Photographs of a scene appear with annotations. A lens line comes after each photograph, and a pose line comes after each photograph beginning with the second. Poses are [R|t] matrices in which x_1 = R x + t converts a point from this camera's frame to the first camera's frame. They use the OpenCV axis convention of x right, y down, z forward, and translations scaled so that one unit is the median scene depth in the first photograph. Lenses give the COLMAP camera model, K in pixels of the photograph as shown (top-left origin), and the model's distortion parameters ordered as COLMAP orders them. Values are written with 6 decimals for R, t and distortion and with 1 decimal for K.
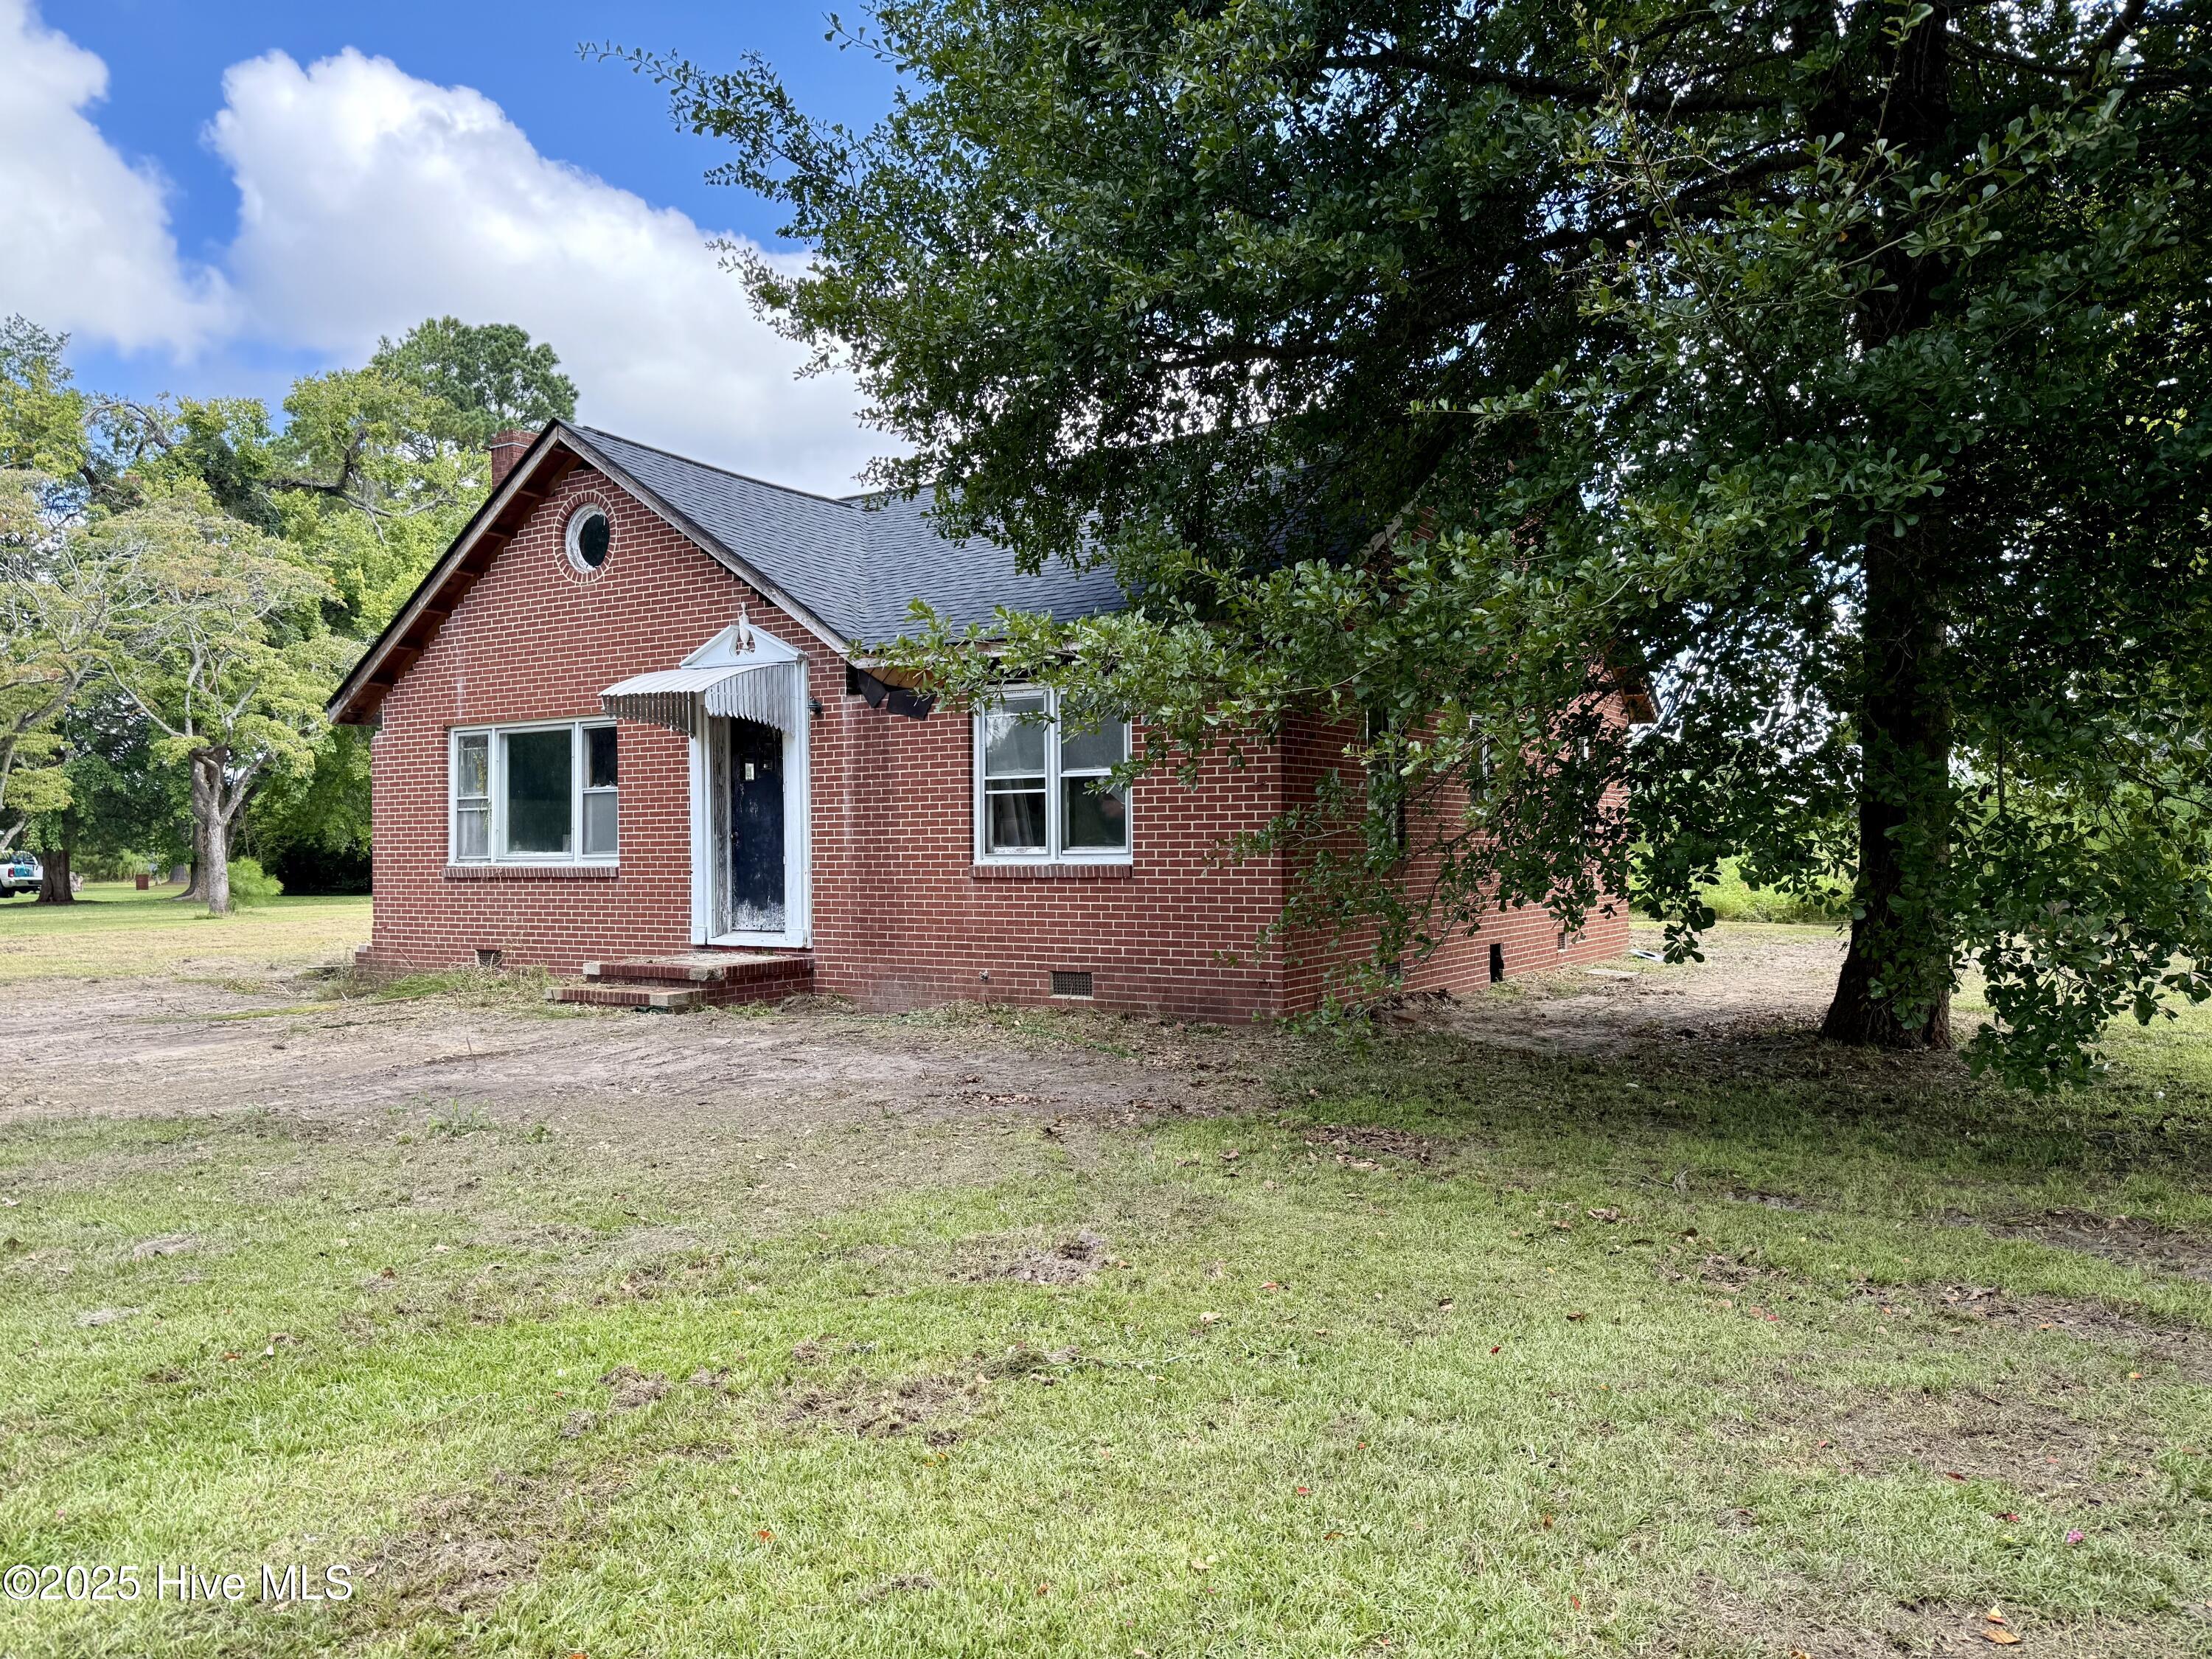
lens RADIAL K [[1568.8, 0, 1124.7], [0, 1568.8, 847.7], [0, 0, 1]] dist [0.041900, -0.003605]
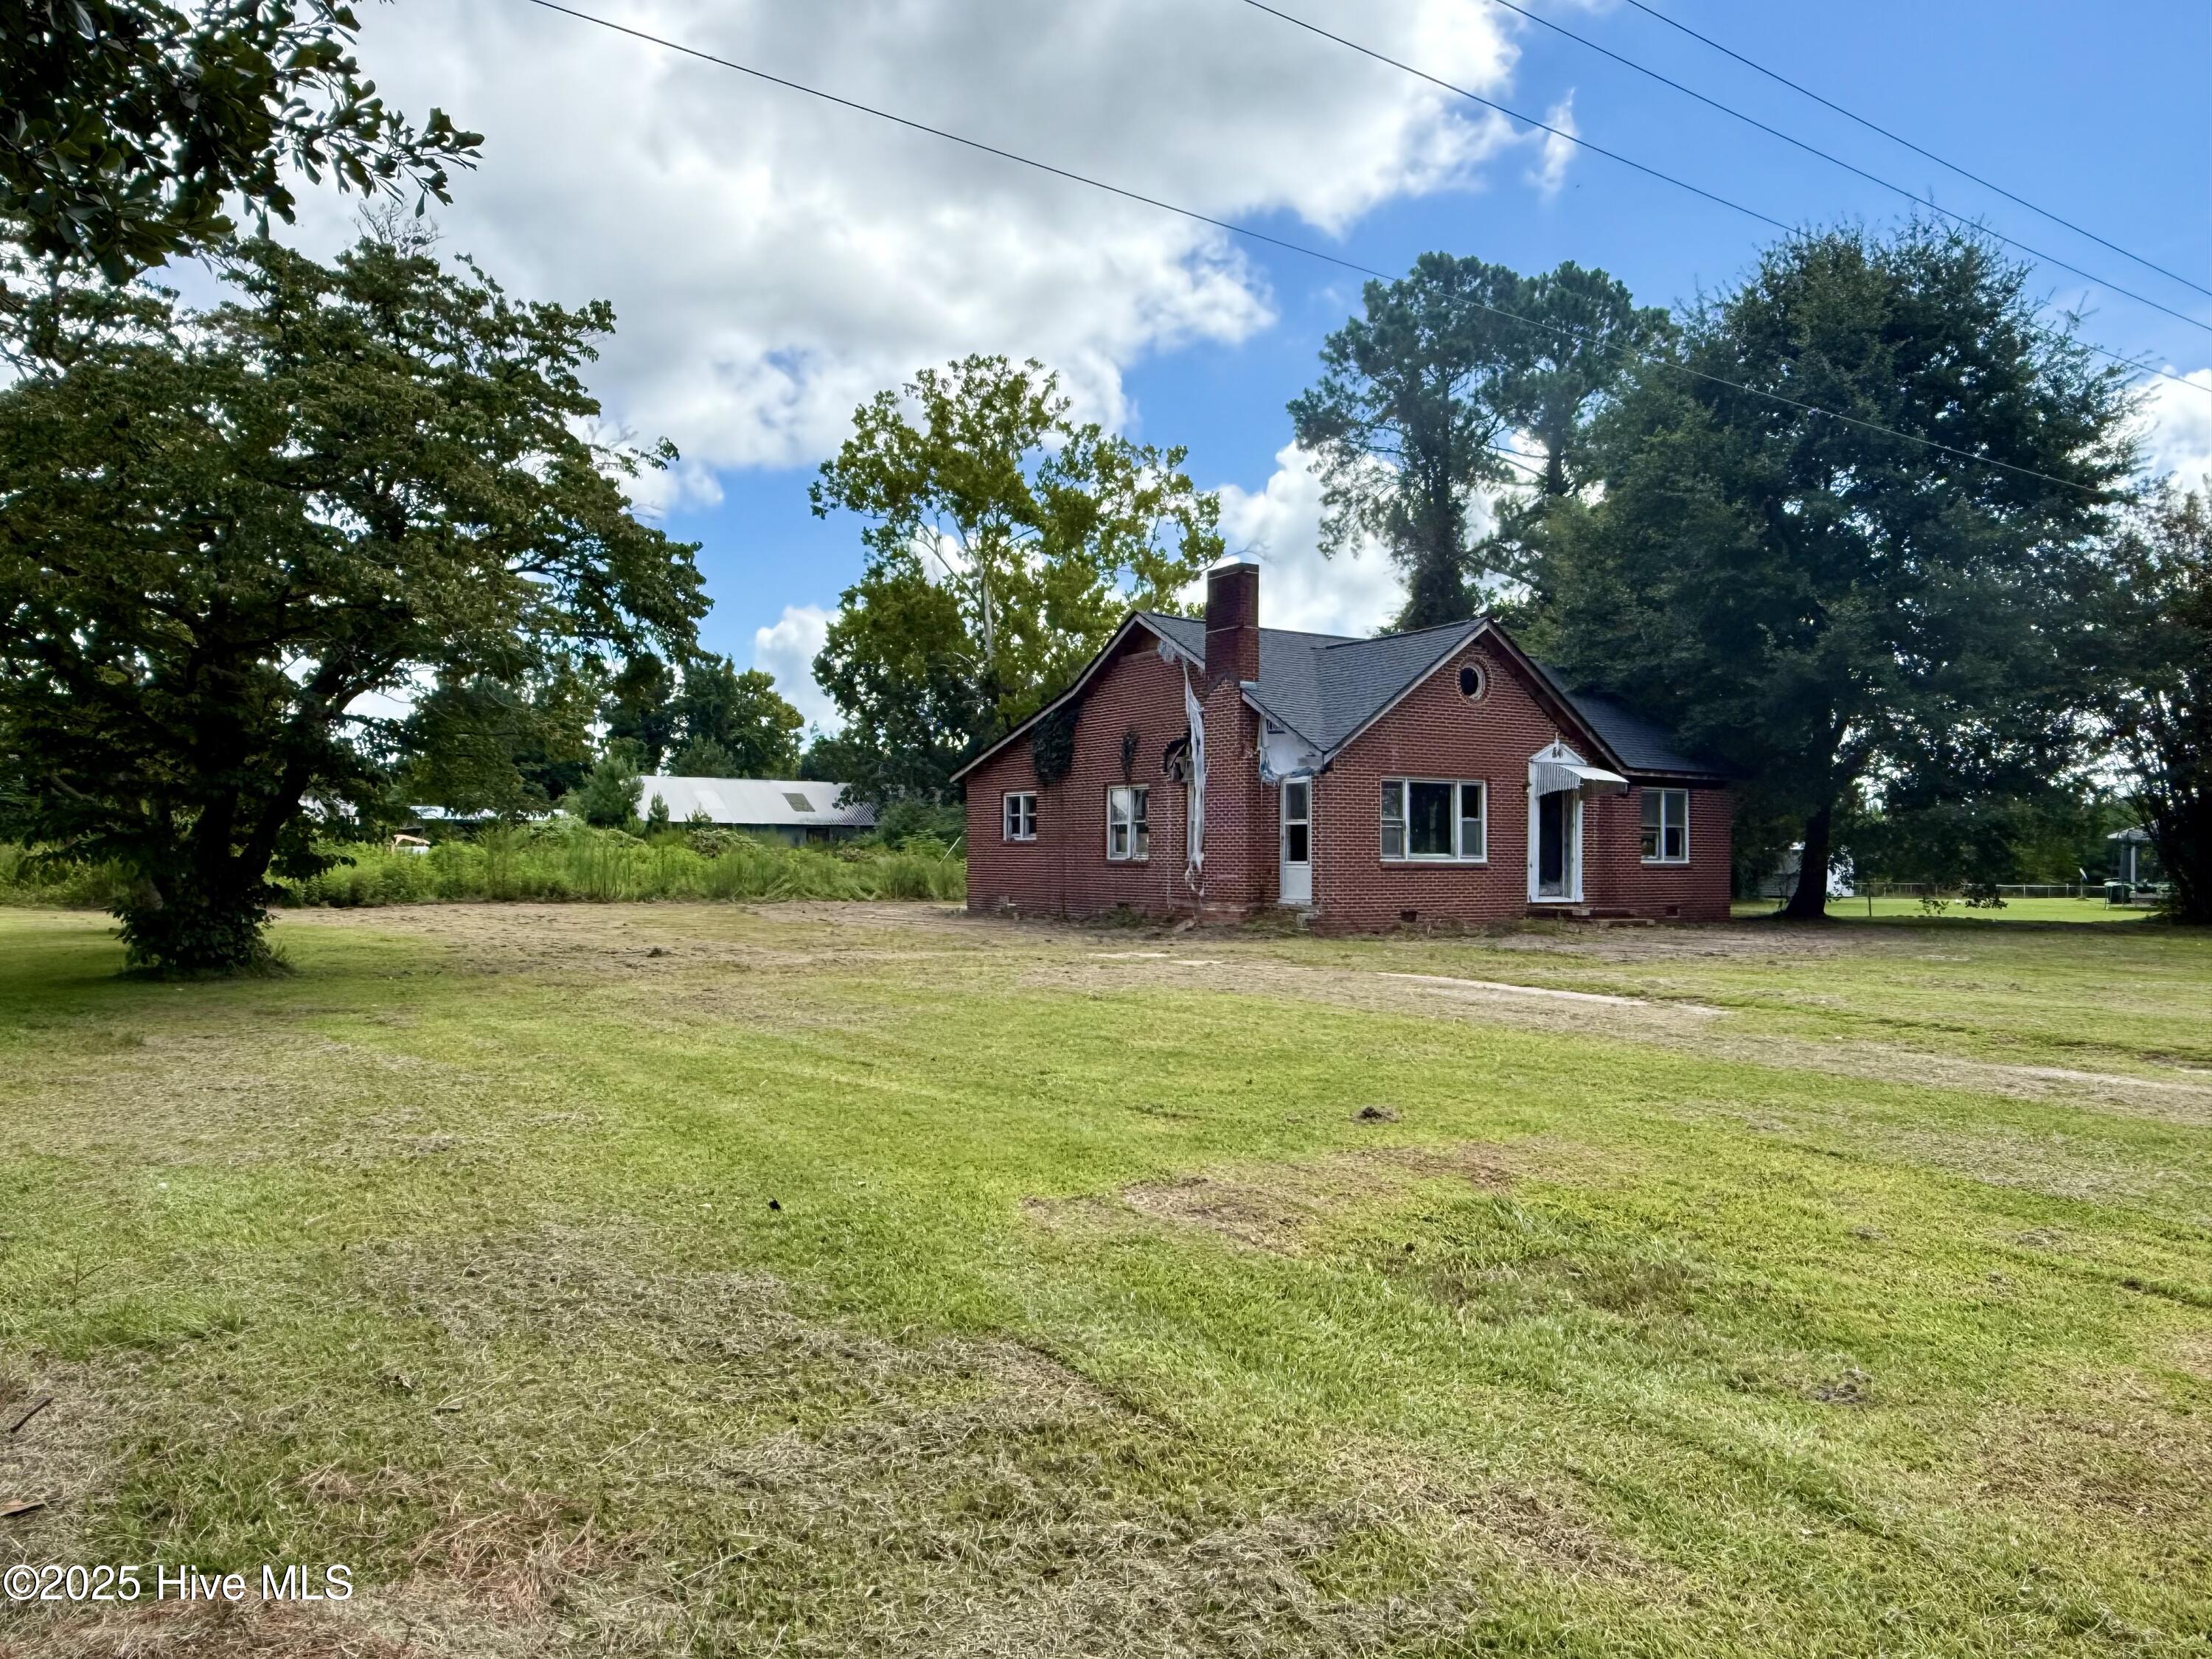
lens RADIAL K [[1516.3, 0, 1128.1], [0, 1516.3, 818.2], [0, 0, 1]] dist [-0.003986, 0.025681]
pose [[0.427776, 0.033774, 0.903254, -2.231814], [-0.007956, 0.999404, -0.033601, 0.024165], [-0.903850, 0.007187, 0.427789, 0.662712]]
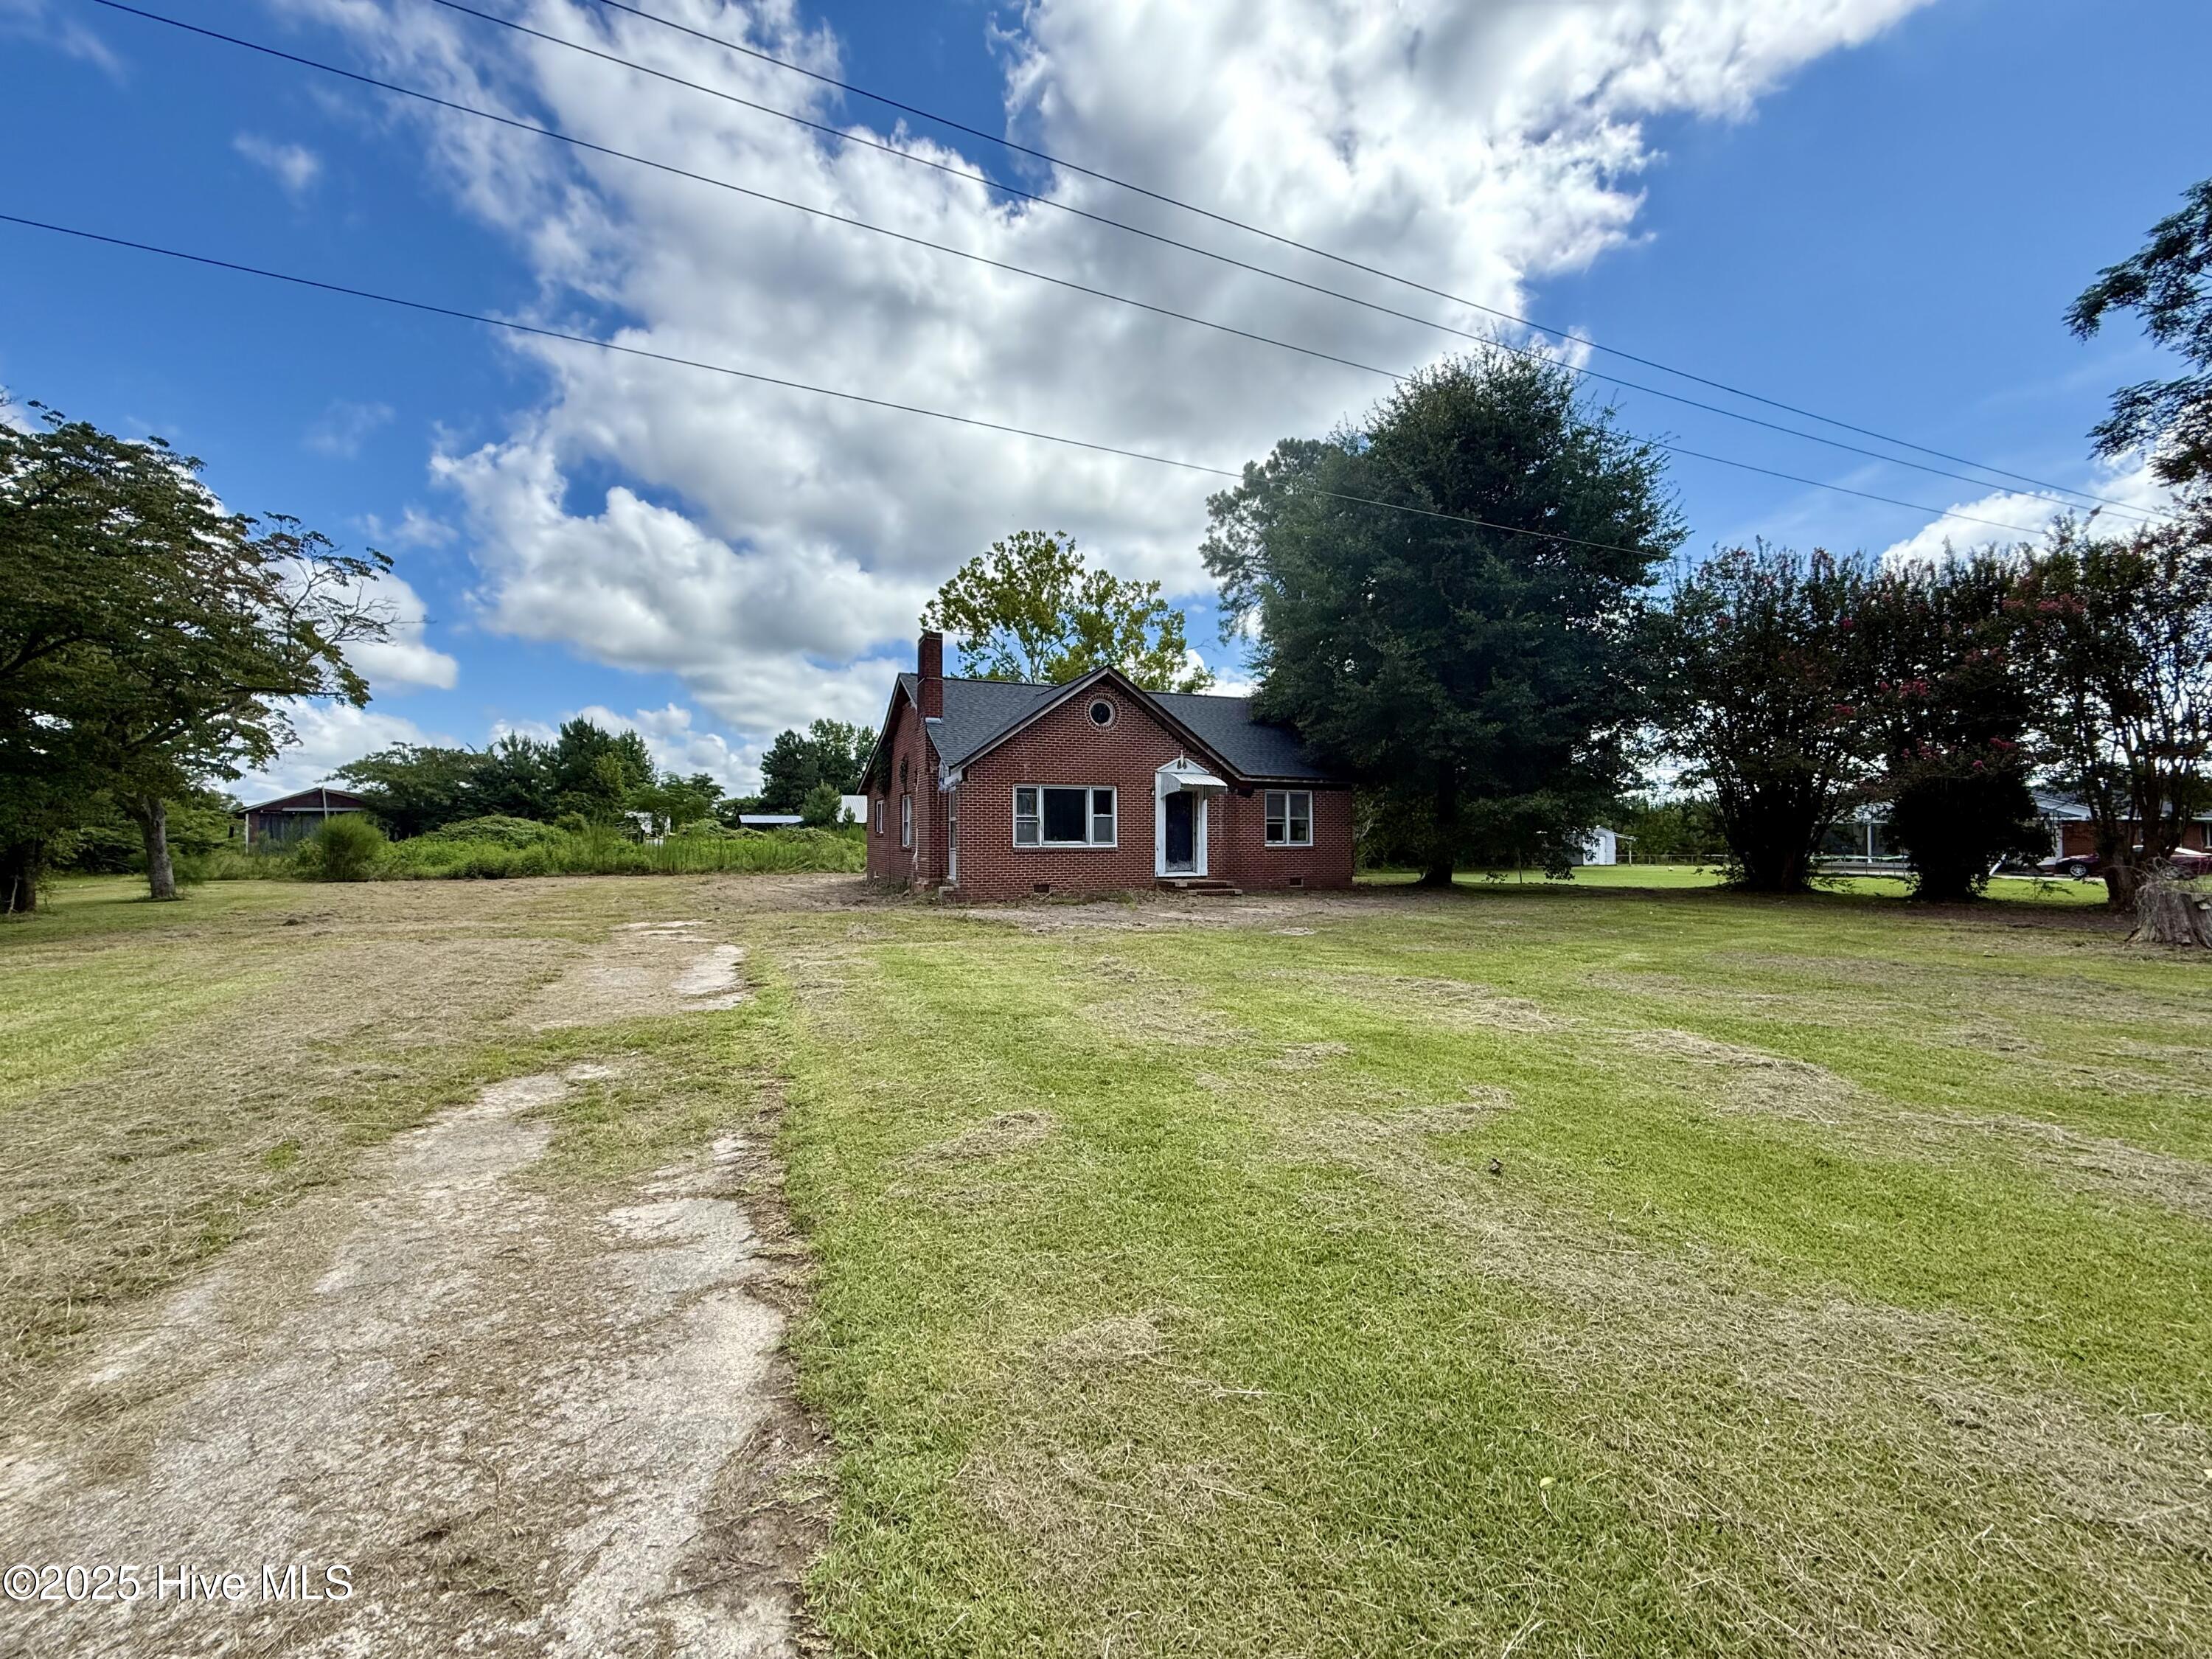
lens RADIAL K [[877.8, 0, 1114.4], [0, 877.8, 830.5], [0, 0, 1]] dist [-0.000414, 0.000110]
pose [[0.564979, 0.015281, 0.824964, -1.553813], [-0.000527, 0.999835, -0.018159, 0.010641], [-0.825105, 0.009825, 0.564893, 0.239965]]
